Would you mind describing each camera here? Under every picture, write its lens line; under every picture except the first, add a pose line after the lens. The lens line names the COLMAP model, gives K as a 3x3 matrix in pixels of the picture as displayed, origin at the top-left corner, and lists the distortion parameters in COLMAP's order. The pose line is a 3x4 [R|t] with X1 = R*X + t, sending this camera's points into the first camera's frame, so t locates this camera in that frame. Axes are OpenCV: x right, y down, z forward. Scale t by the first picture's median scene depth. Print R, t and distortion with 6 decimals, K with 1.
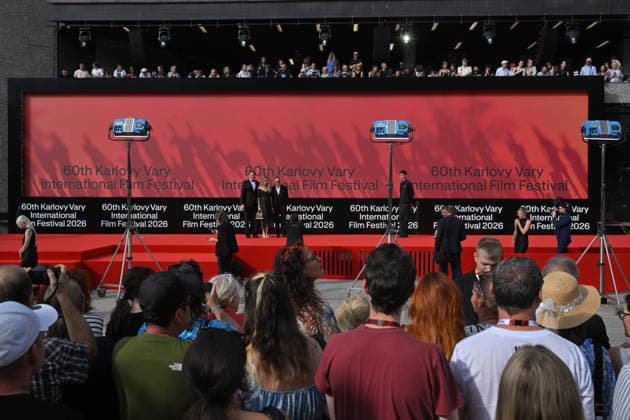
lens RADIAL K [[201.4, 0, 315.0], [0, 201.4, 210.0], [0, 0, 1]] dist [0.000511, 0.000048]
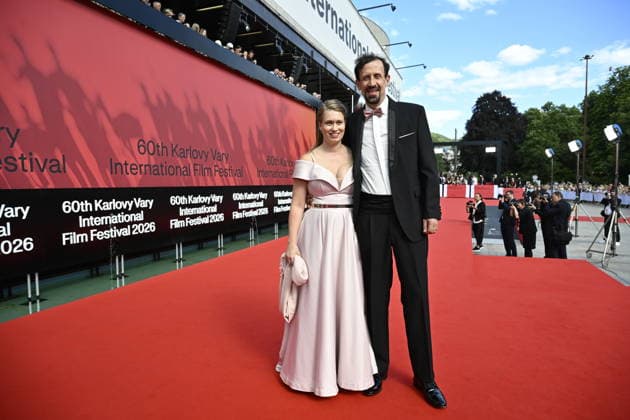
lens RADIAL K [[394.0, 0, 315.0], [0, 394.0, 210.0], [0, 0, 1]] dist [-0.019908, 0.000359]
pose [[0.355316, -0.068452, 0.932236, -1.337647], [0.071536, 0.996381, 0.045897, -0.005979], [-0.932005, 0.050381, 0.358927, 0.022795]]
